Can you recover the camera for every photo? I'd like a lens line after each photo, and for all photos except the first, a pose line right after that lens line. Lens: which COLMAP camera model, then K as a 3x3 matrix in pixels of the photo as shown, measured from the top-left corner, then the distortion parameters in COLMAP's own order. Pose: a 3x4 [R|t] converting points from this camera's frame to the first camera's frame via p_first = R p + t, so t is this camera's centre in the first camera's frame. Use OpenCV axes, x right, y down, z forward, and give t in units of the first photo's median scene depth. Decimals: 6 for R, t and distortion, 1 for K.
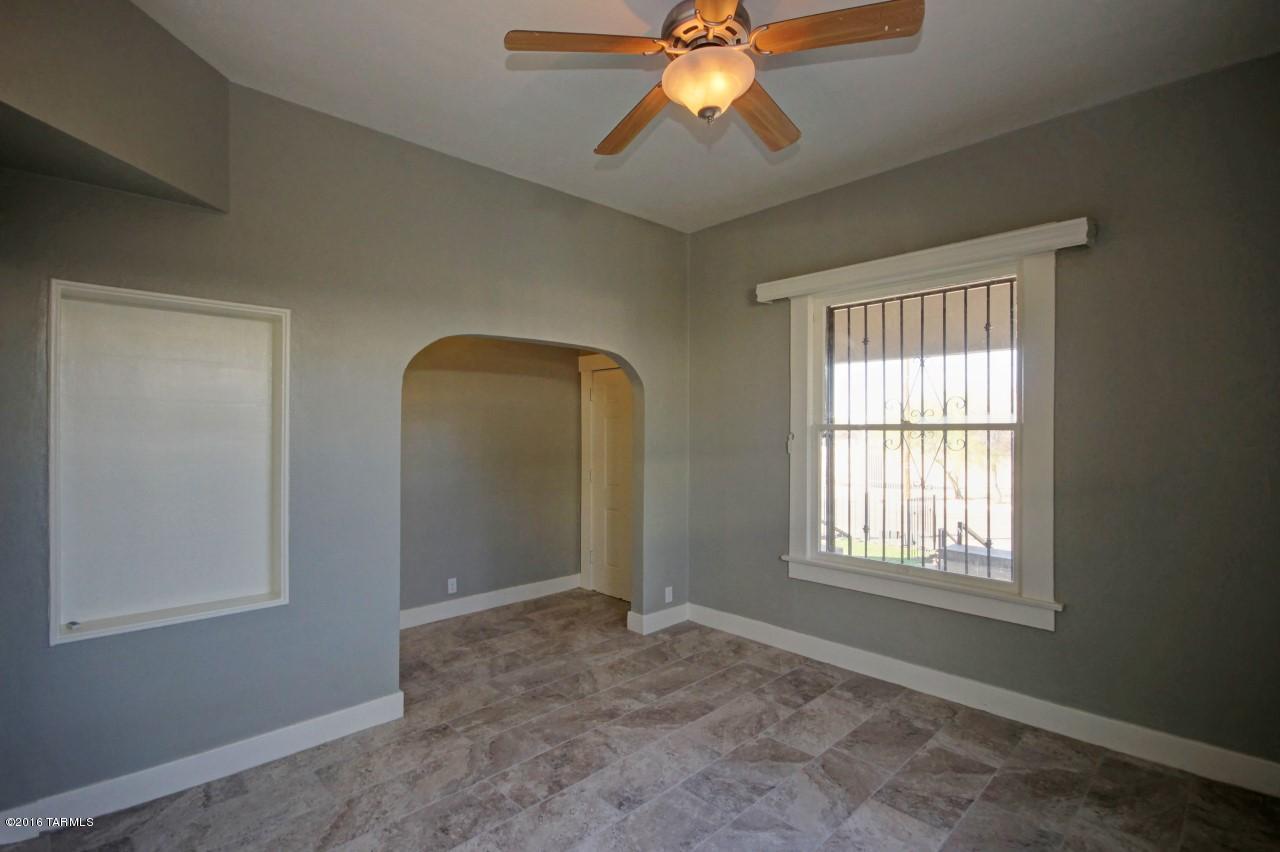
lens RADIAL K [[589.6, 0, 644.8], [0, 589.6, 426.9], [0, 0, 1]] dist [0.004482, -0.008827]
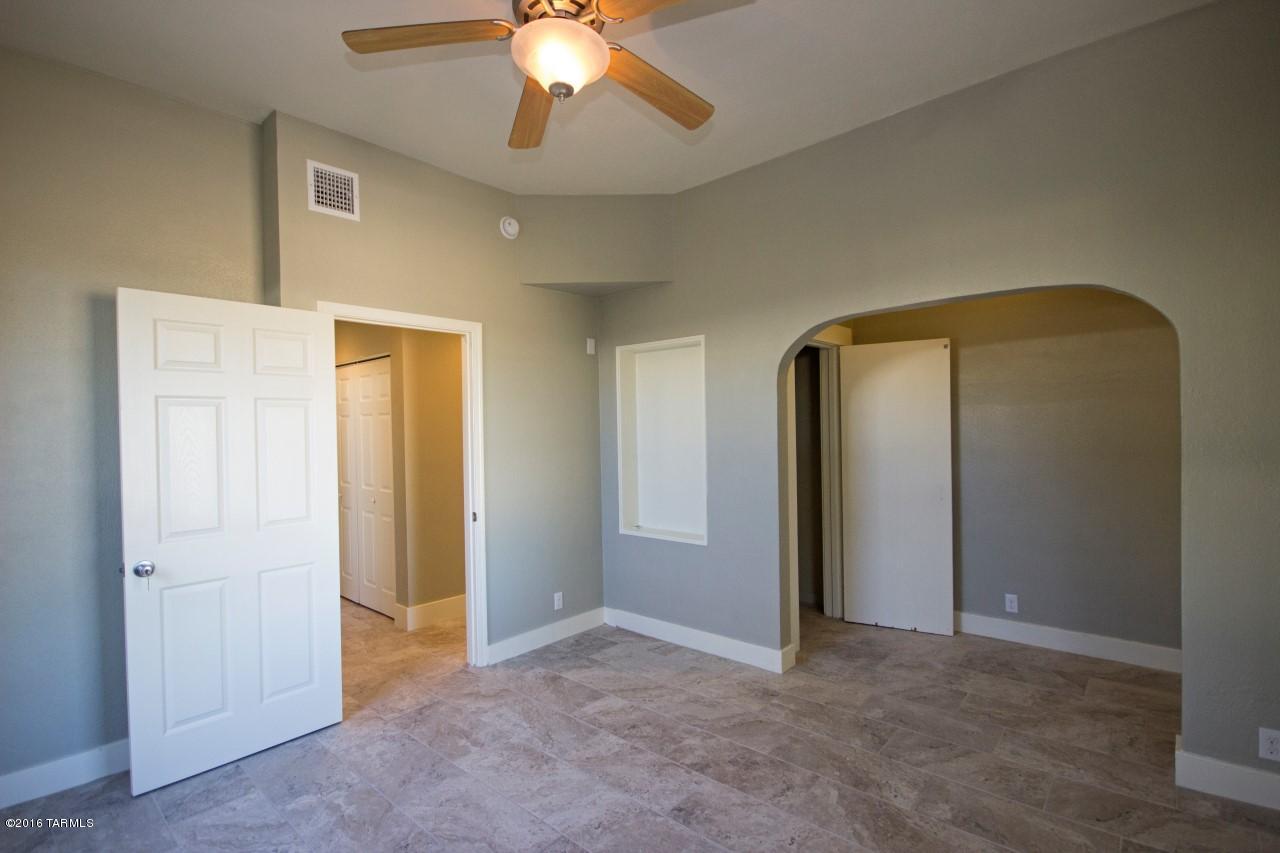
lens RADIAL K [[589.6, 0, 658.1], [0, 589.6, 433.4], [0, 0, 1]] dist [0.004482, -0.008827]
pose [[0.089135, 0.012055, -0.995947, 0.724838], [0.029645, 0.999452, 0.014751, 0.008491], [0.995578, -0.030839, 0.088729, 0.716950]]
